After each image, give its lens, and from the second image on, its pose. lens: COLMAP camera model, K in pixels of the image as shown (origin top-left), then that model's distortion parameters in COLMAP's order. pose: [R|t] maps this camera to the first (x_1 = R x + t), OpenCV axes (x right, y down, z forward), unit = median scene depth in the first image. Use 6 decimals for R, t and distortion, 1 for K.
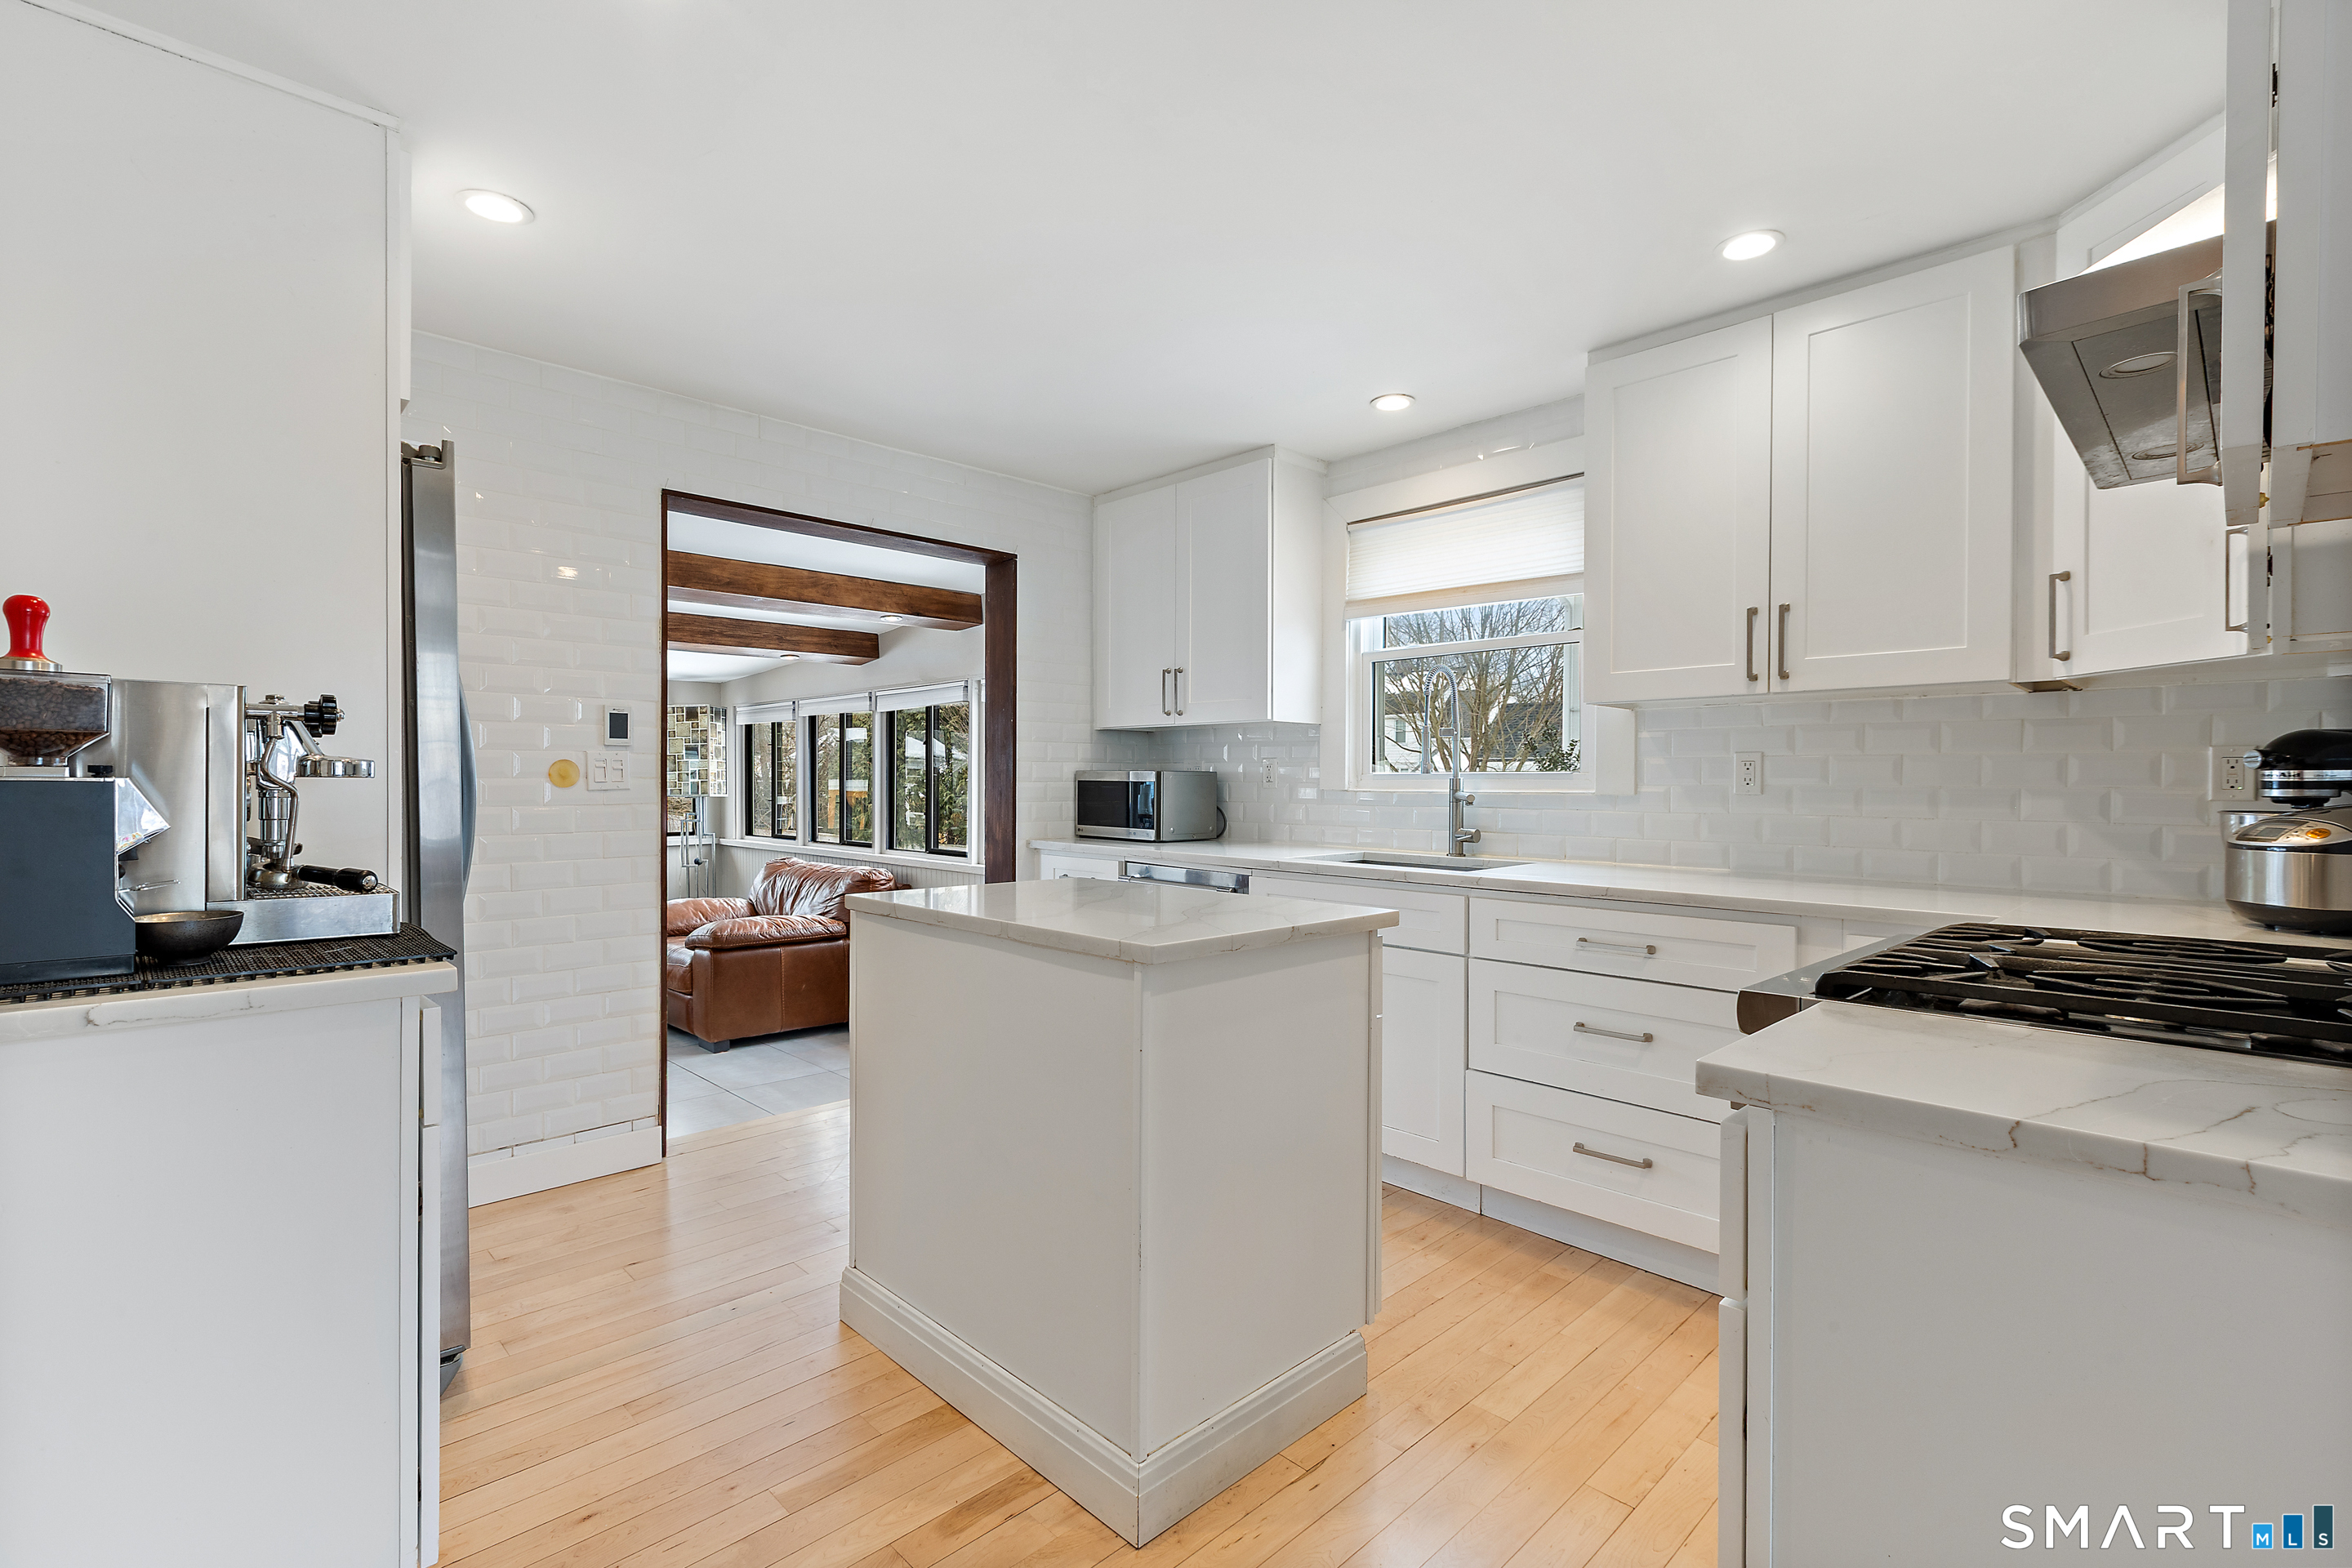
lens RADIAL K [[1058.5, 0, 1176.0], [0, 1058.5, 784.0], [0, 0, 1]] dist [-0.000263, -0.000161]
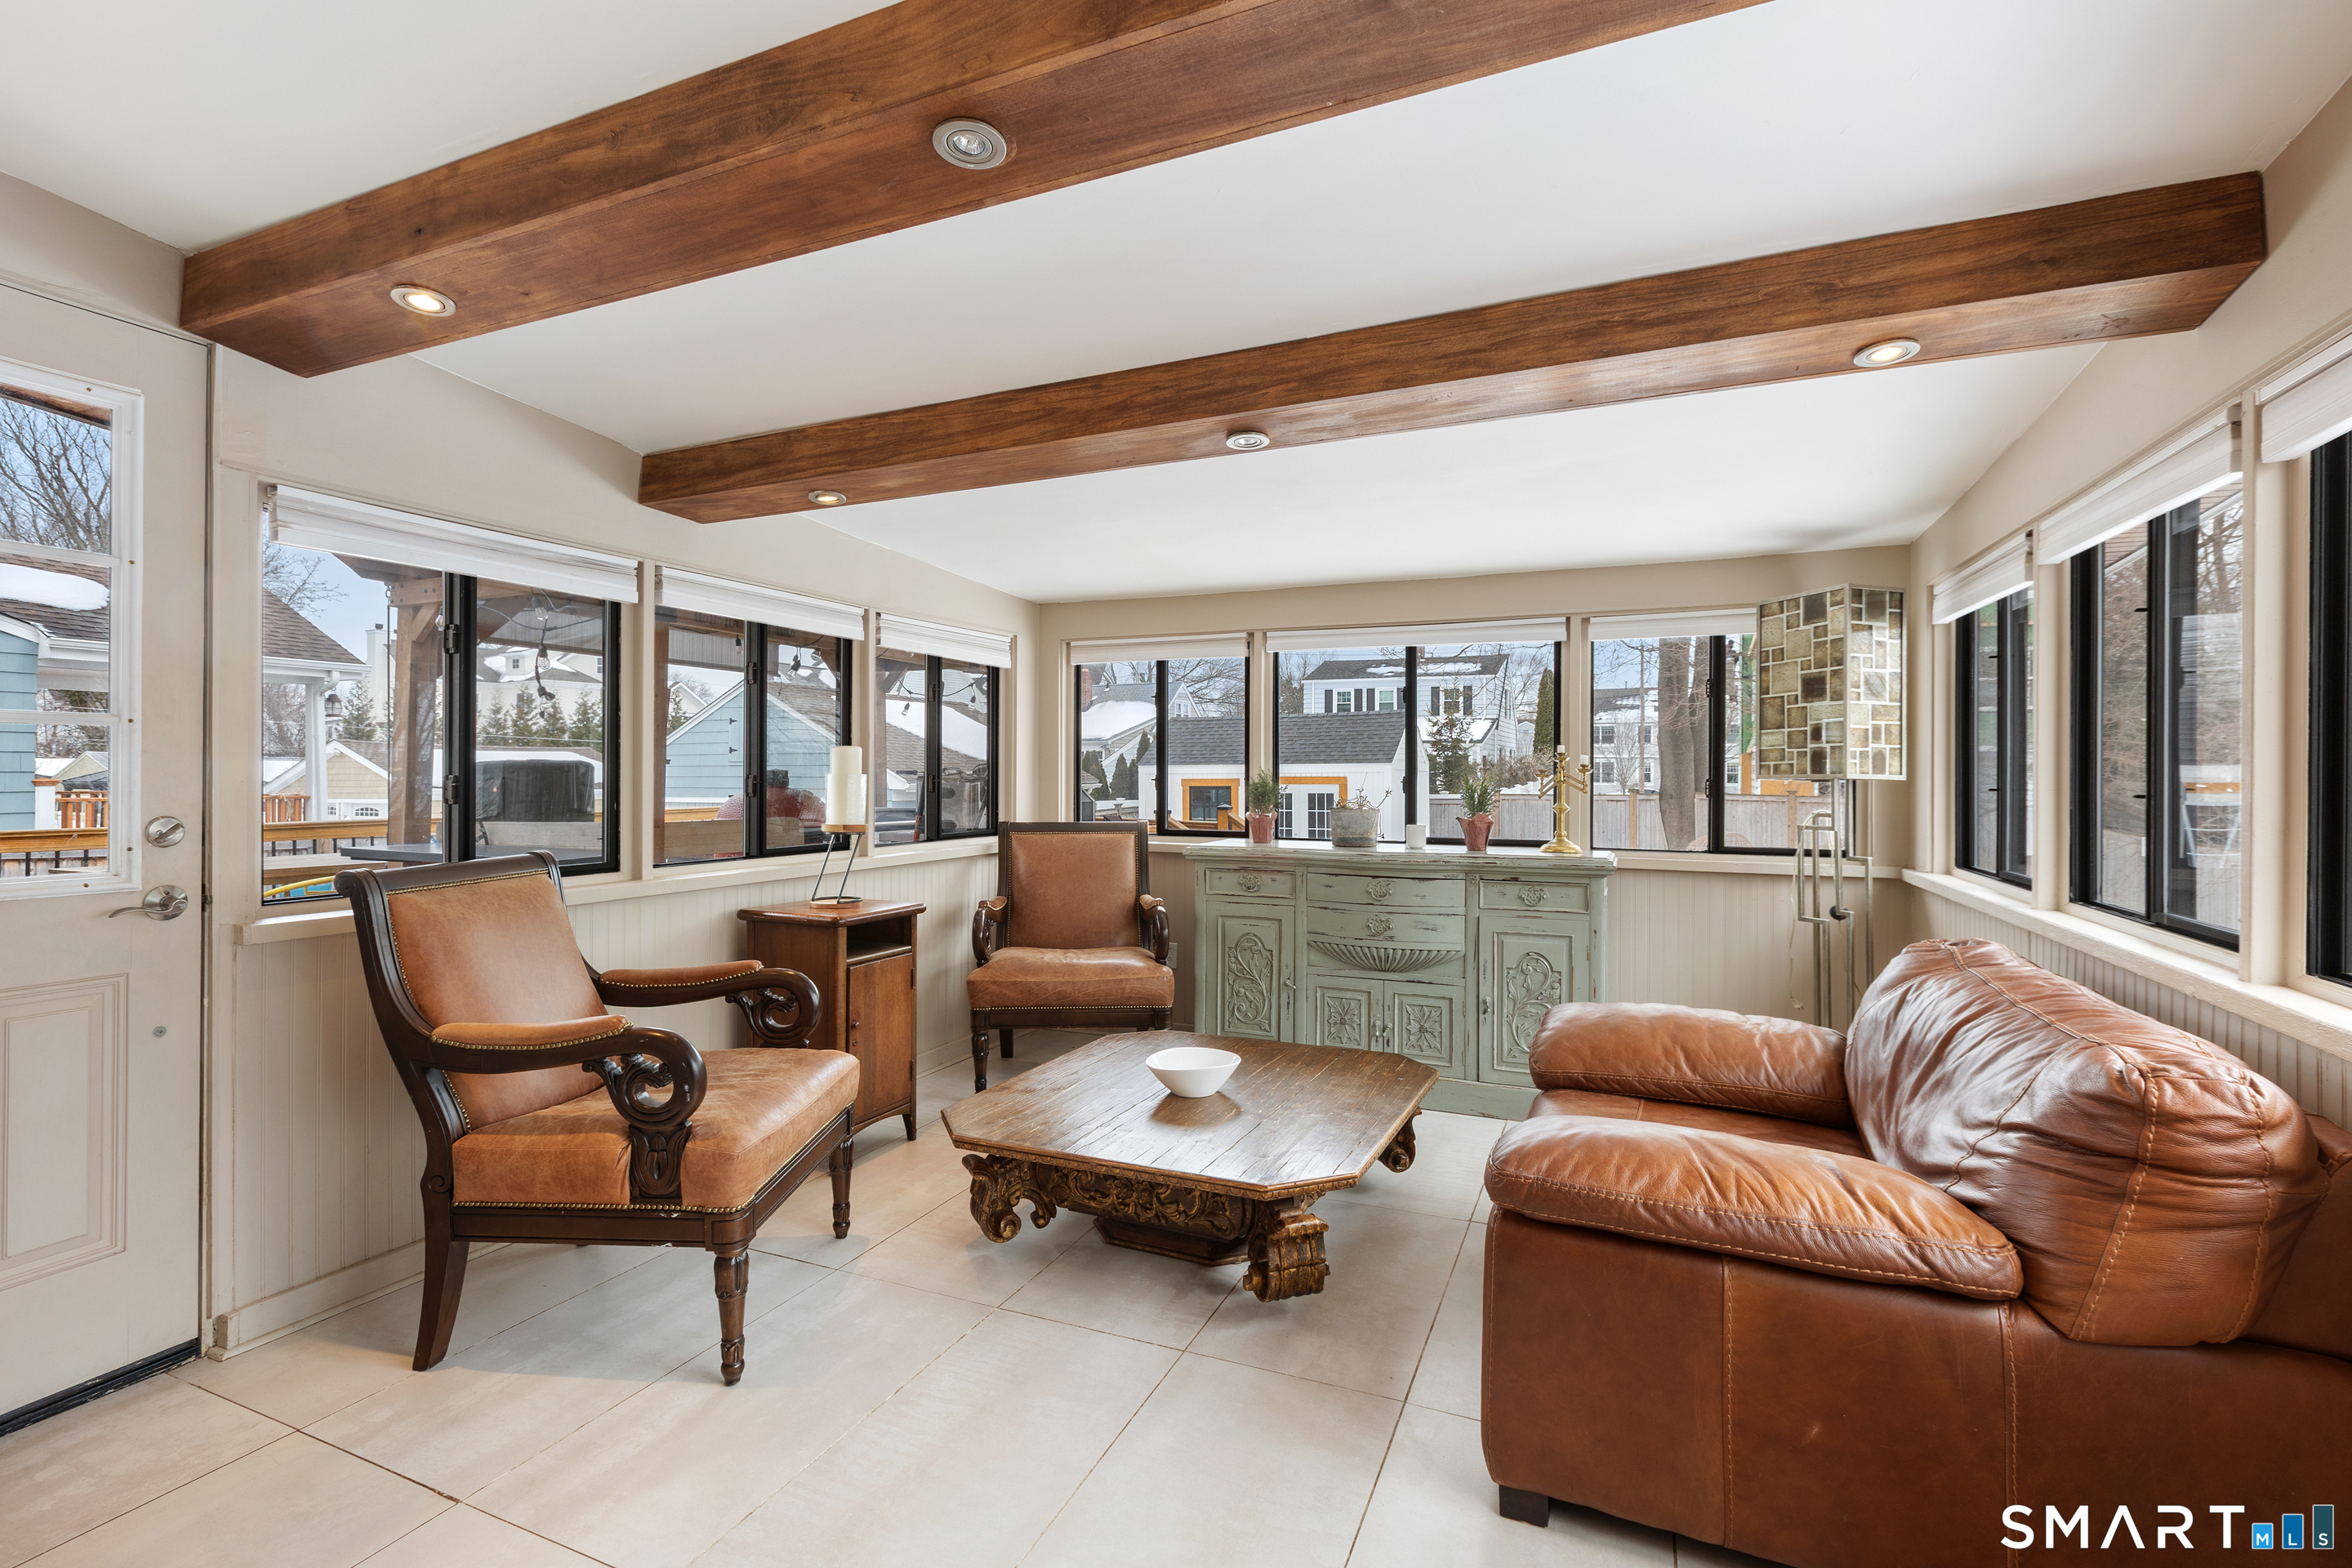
lens RADIAL K [[1058.5, 0, 1176.0], [0, 1058.5, 784.0], [0, 0, 1]] dist [-0.000263, -0.000161]
pose [[0.374335, 0.002532, -0.927290, -0.114747], [-0.005043, 0.999987, 0.000695, 0.015004], [0.927280, 0.004416, 0.374343, 0.537056]]
